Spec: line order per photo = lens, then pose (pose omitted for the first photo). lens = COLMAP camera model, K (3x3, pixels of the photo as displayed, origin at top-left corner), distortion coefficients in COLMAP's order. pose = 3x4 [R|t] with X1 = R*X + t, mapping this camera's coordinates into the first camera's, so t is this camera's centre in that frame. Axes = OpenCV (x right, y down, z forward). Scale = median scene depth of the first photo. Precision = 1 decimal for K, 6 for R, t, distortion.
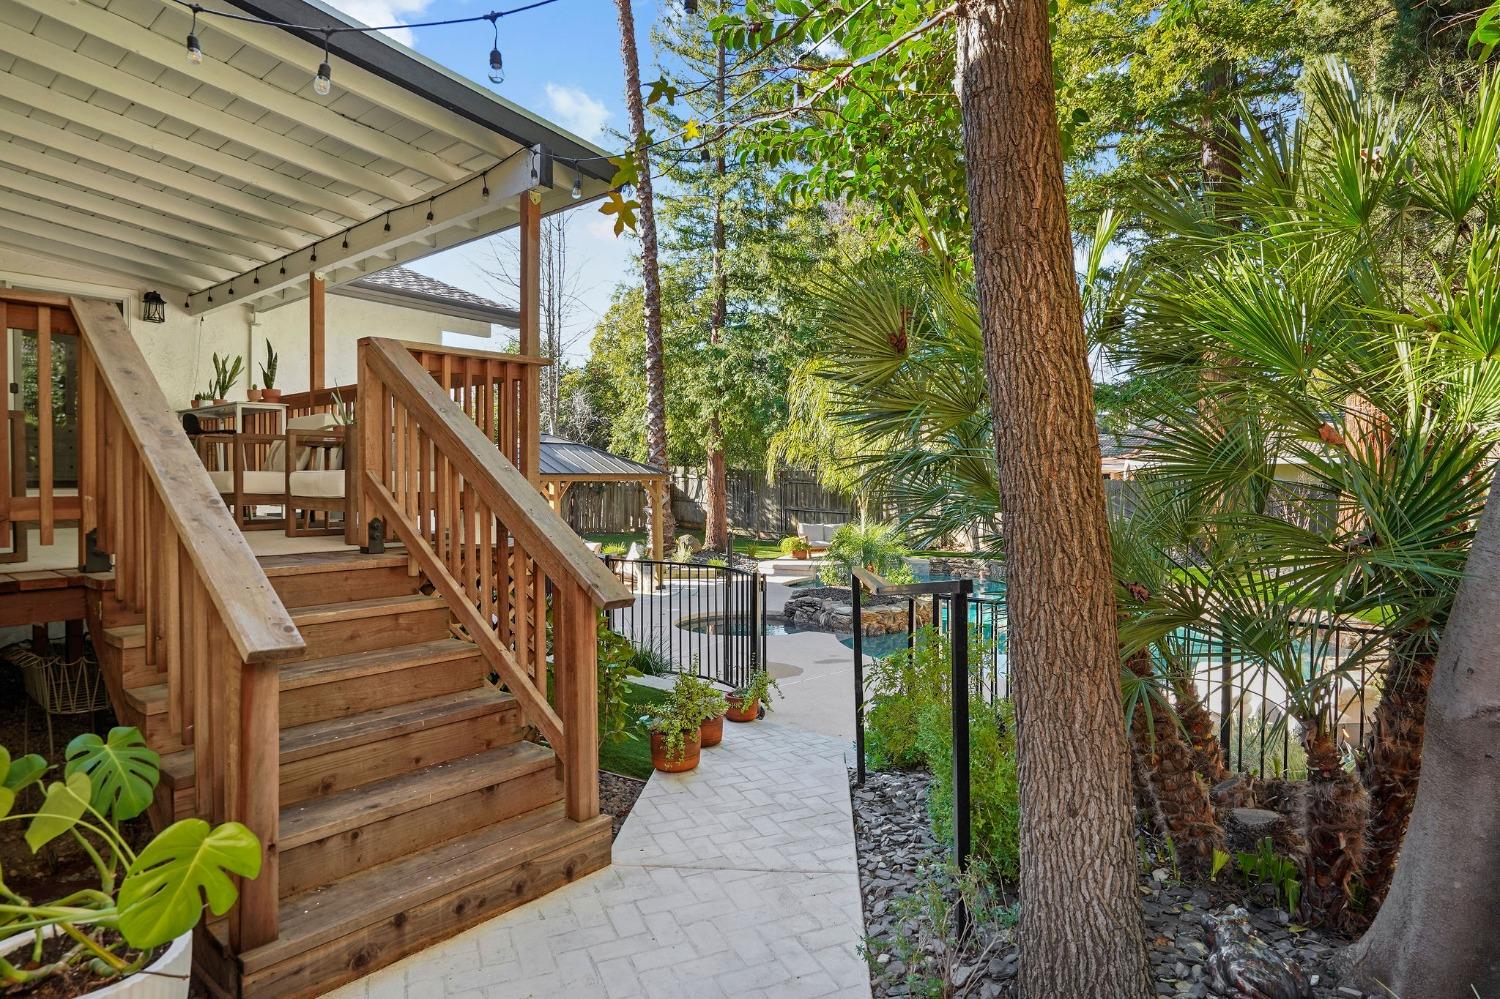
lens RADIAL K [[863.2, 0, 755.7], [0, 863.2, 477.5], [0, 0, 1]] dist [0.003590, 0.001959]
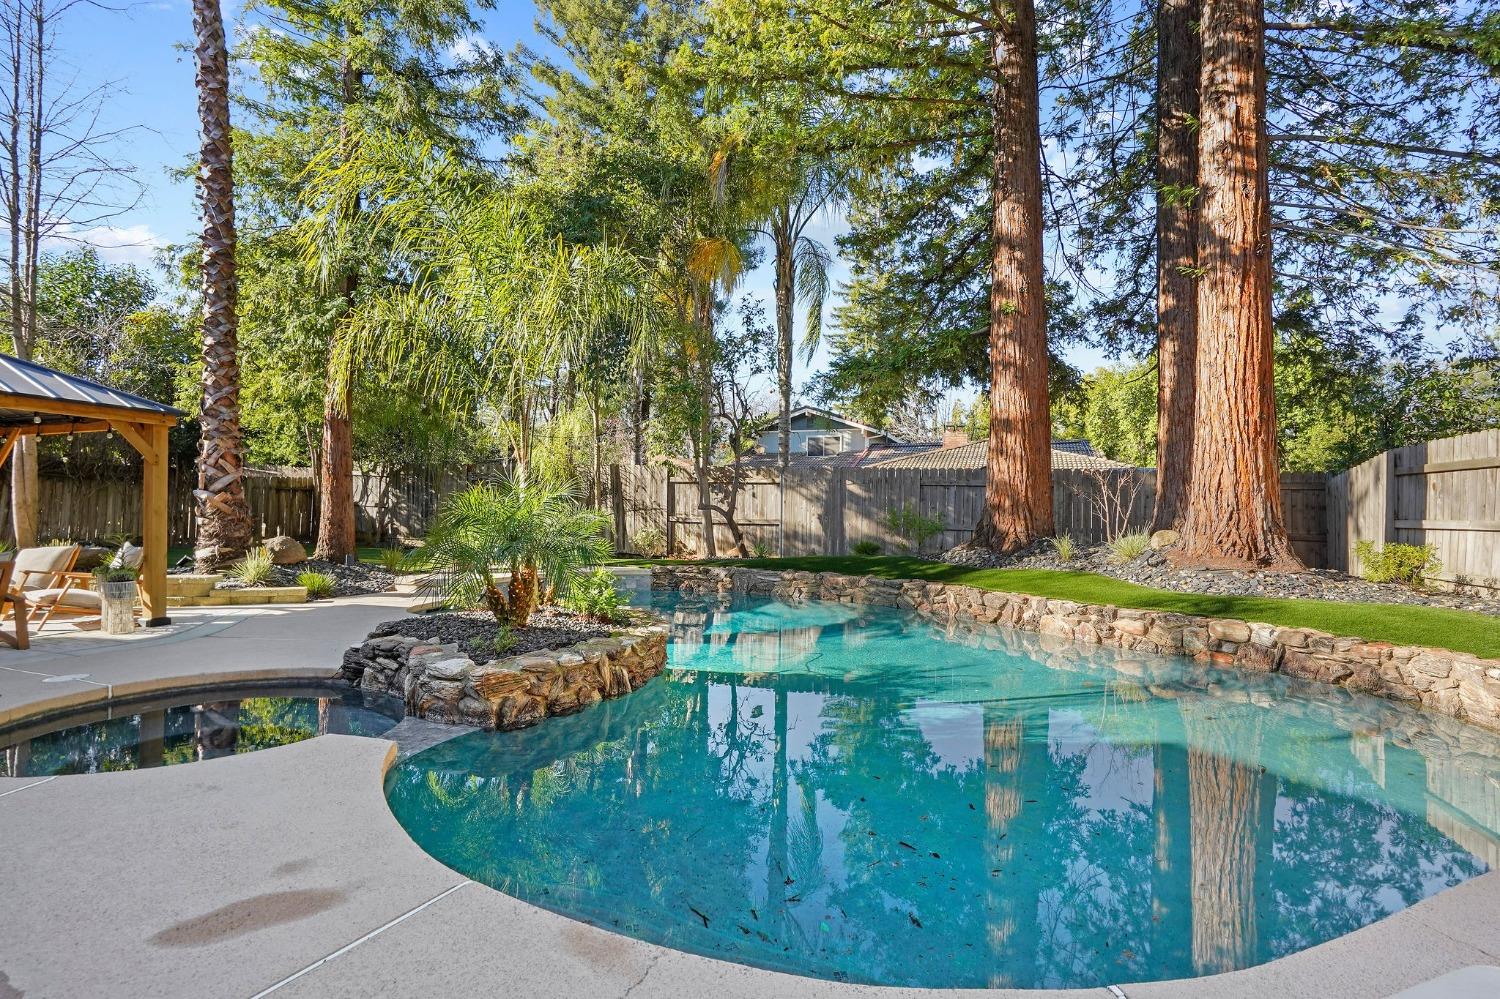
lens RADIAL K [[714.9, 0, 750.0], [0, 714.9, 499.5], [0, 0, 1]] dist [-0.075341, 0.044326]
pose [[0.946700, 0.013431, 0.321838, 0.084077], [-0.006326, 0.999713, -0.023112, 0.048981], [-0.322056, 0.019845, 0.946513, 0.394625]]
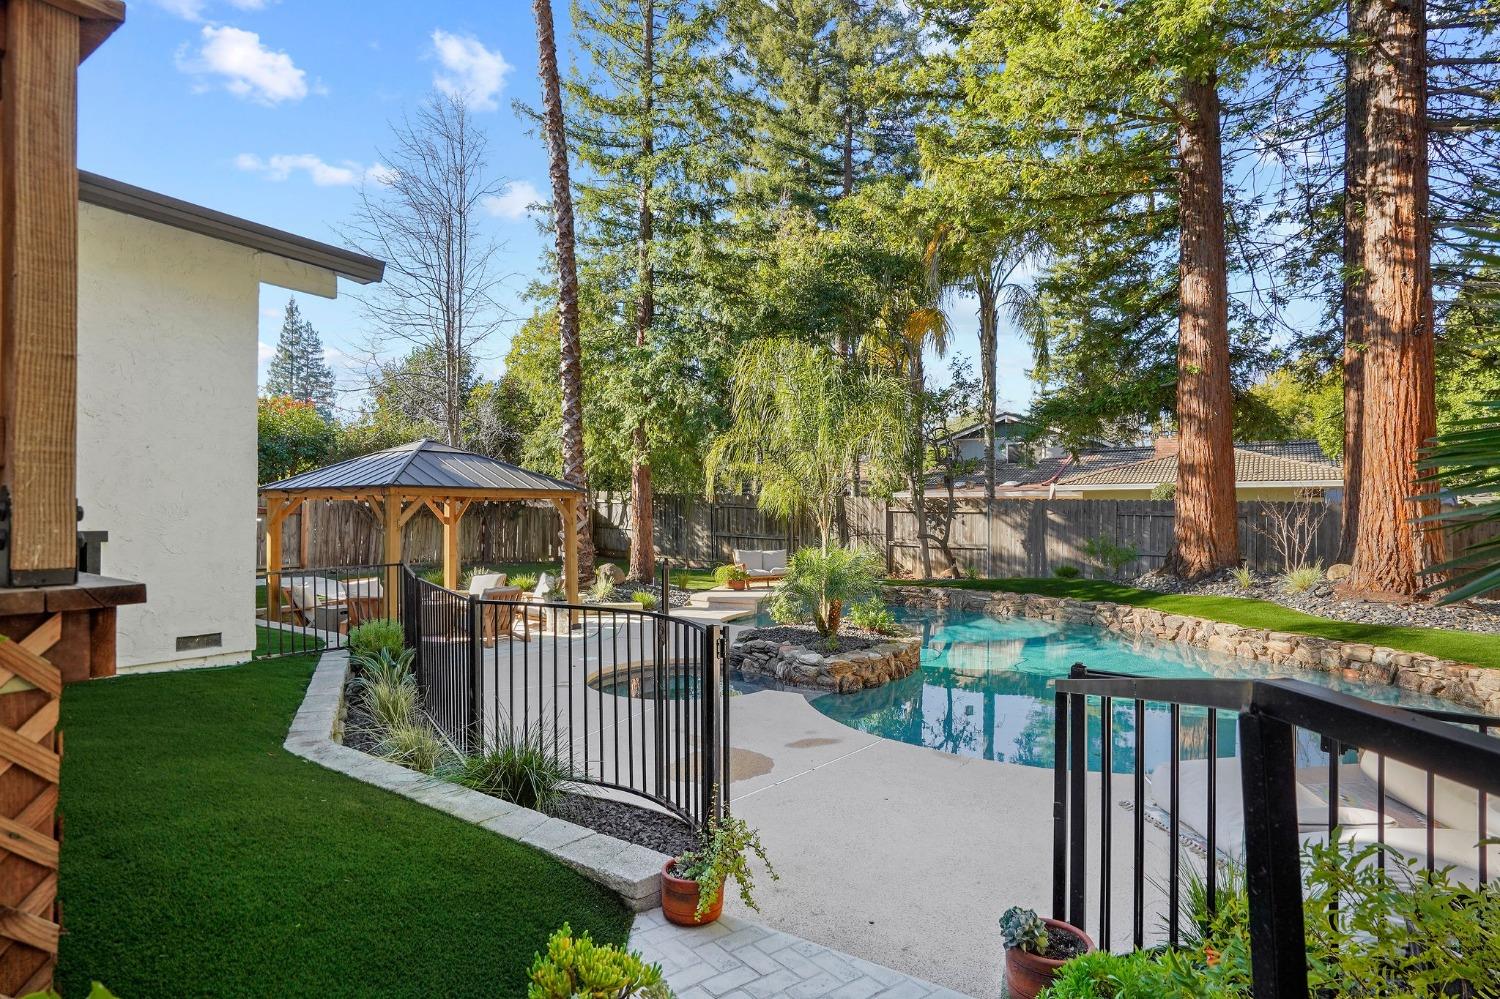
lens RADIAL K [[782.9, 0, 750.0], [0, 782.9, 499.5], [0, 0, 1]] dist [-0.048827, 0.032306]
pose [[0.995793, -0.001808, 0.091609, -0.009164], [0.003231, 0.999876, -0.015391, 0.014023], [-0.091570, 0.015622, 0.995676, 0.197204]]
